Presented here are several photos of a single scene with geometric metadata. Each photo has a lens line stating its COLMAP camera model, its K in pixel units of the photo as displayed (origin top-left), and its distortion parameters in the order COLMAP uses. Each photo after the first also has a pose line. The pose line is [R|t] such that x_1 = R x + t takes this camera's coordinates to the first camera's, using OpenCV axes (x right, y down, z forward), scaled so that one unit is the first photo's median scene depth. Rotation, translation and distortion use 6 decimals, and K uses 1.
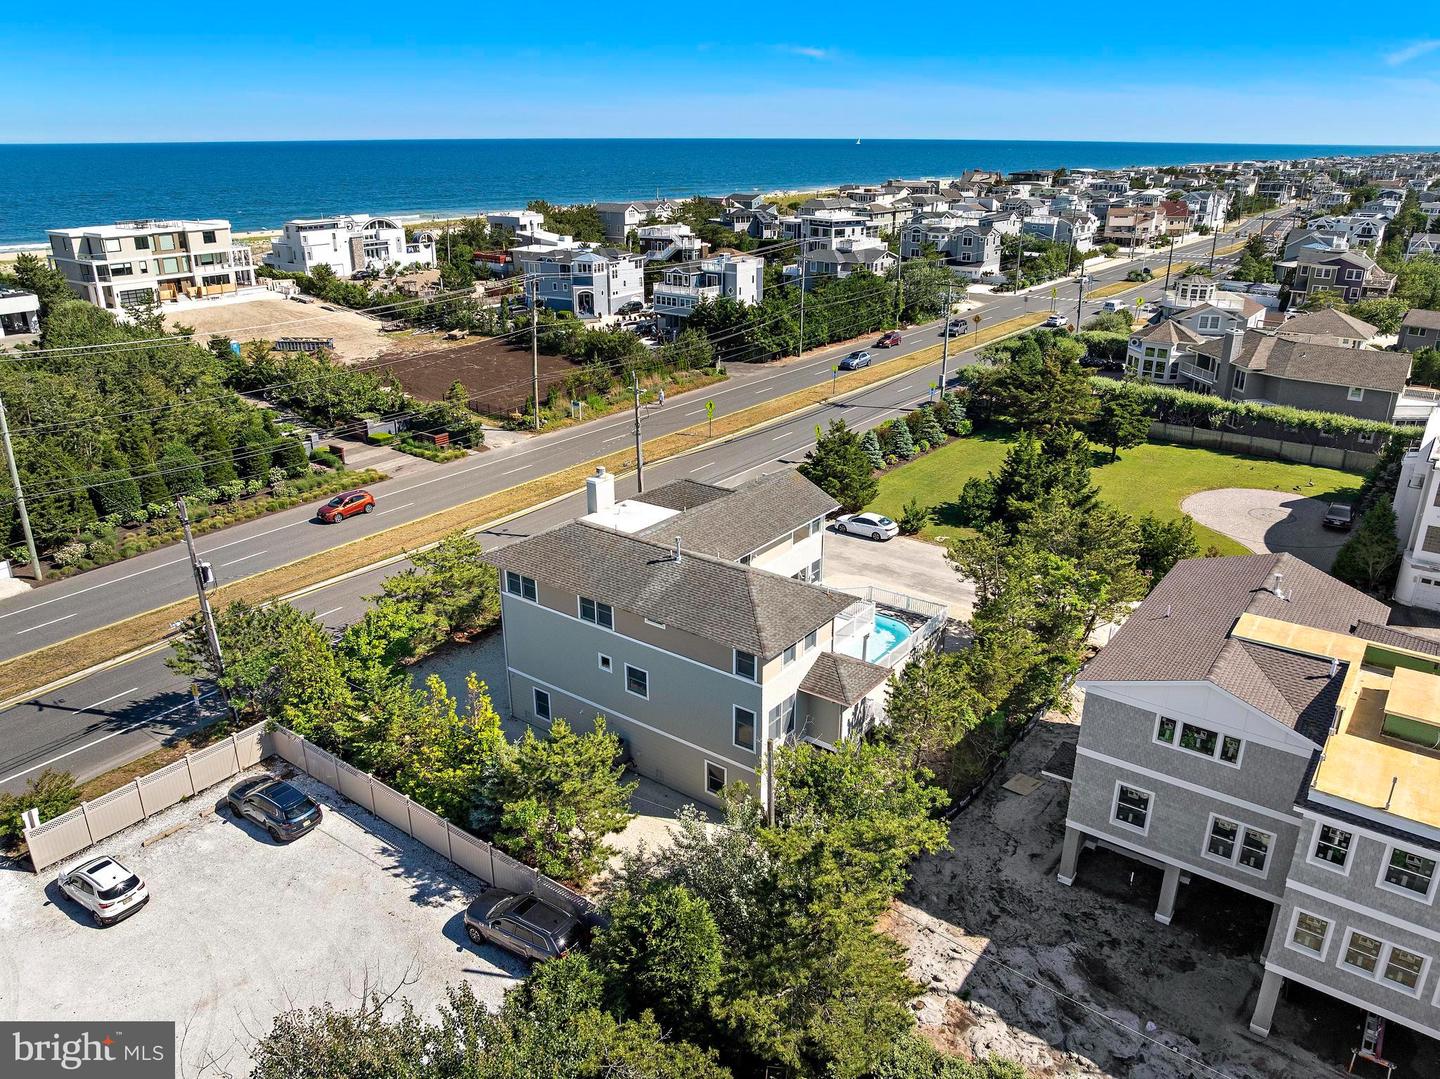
lens RADIAL K [[1036.0, 0, 717.7], [0, 1036.0, 536.2], [0, 0, 1]] dist [-0.056319, 0.004858]
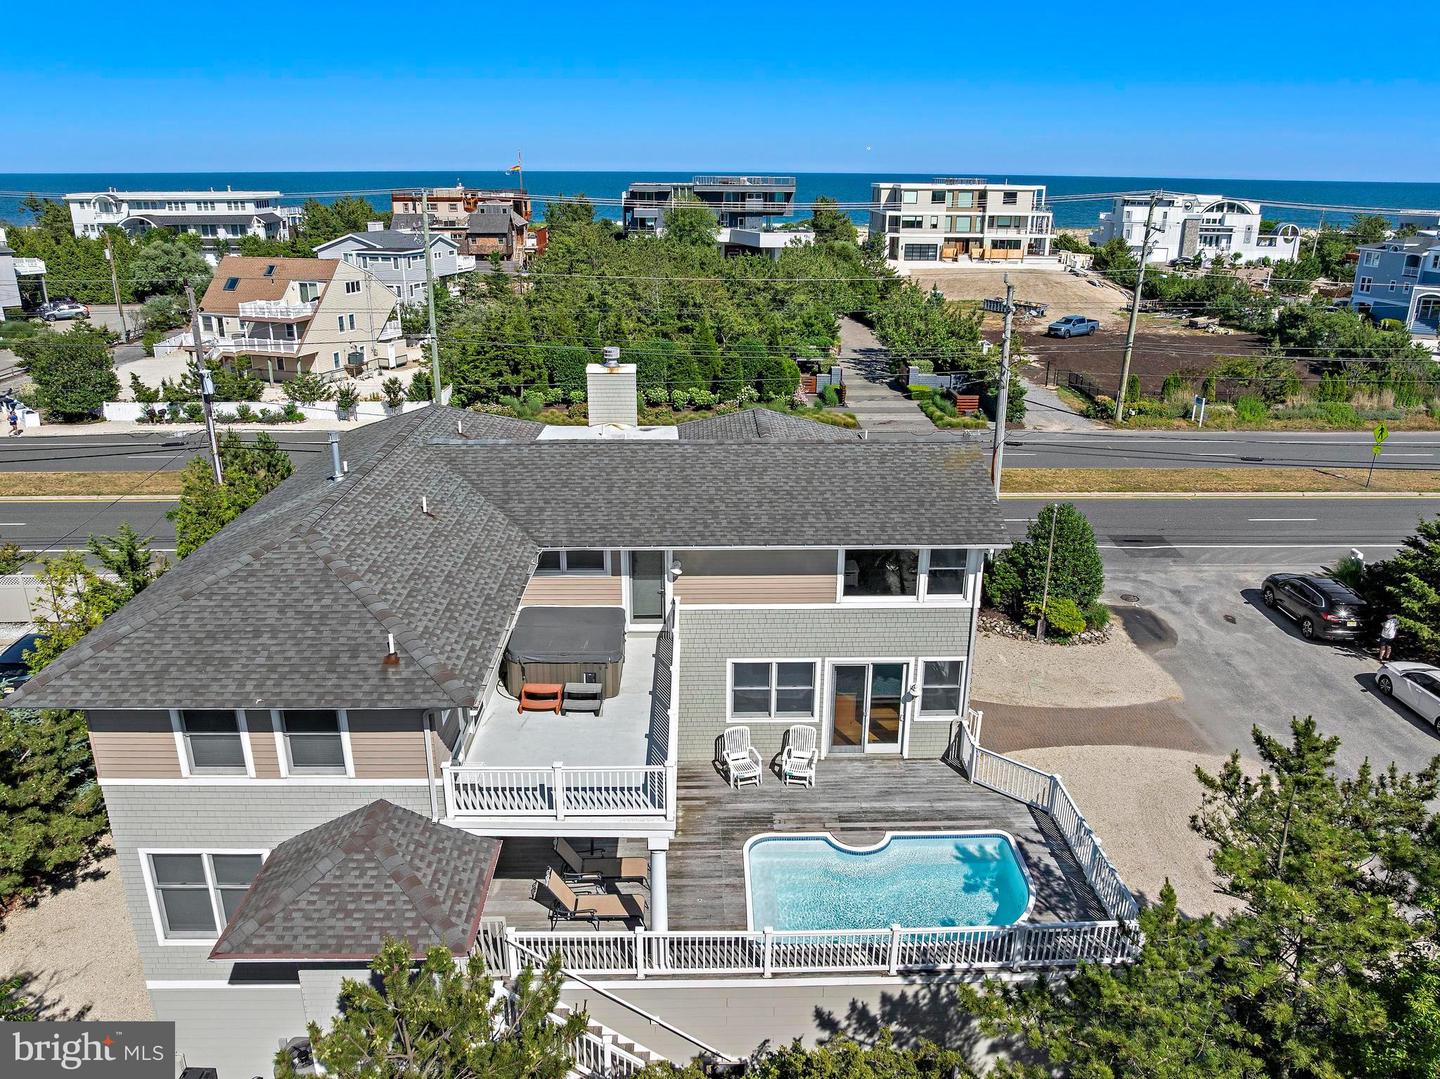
lens RADIAL K [[1036.0, 0, 720.9], [0, 1036.0, 541.4], [0, 0, 1]] dist [-0.056319, 0.004858]
pose [[0.620665, 0.264547, -0.738099, 0.115403], [-0.285395, 0.953011, 0.101588, -0.013106], [0.730291, 0.147598, 0.667001, 0.224165]]
